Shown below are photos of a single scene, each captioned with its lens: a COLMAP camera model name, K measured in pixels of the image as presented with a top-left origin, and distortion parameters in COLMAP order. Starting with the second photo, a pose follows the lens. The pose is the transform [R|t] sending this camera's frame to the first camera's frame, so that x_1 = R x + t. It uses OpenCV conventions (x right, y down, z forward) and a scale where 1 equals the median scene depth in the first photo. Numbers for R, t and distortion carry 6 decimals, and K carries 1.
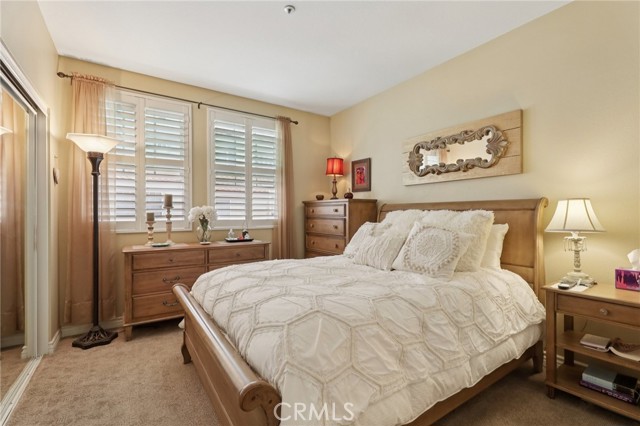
lens RADIAL K [[293.6, 0, 320.0], [0, 293.6, 214.5], [0, 0, 1]] dist [0.006942, -0.001974]
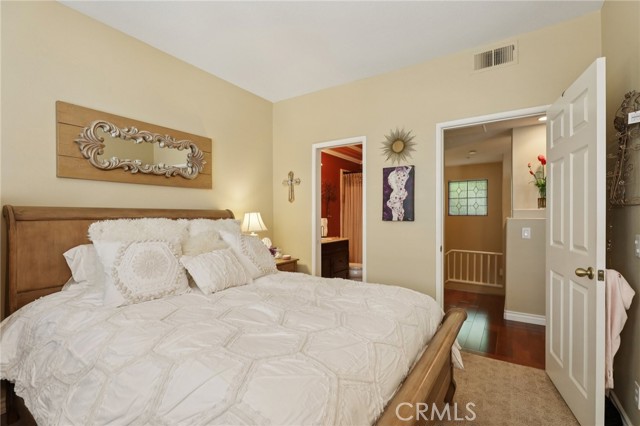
lens RADIAL K [[293.6, 0, 318.6], [0, 293.6, 212.3], [0, 0, 1]] dist [0.006942, -0.001974]
pose [[-0.376569, 0.006905, 0.926363, -0.584333], [-0.004239, 0.999949, -0.009177, -0.027834], [-0.926379, -0.007383, -0.376521, 0.932101]]
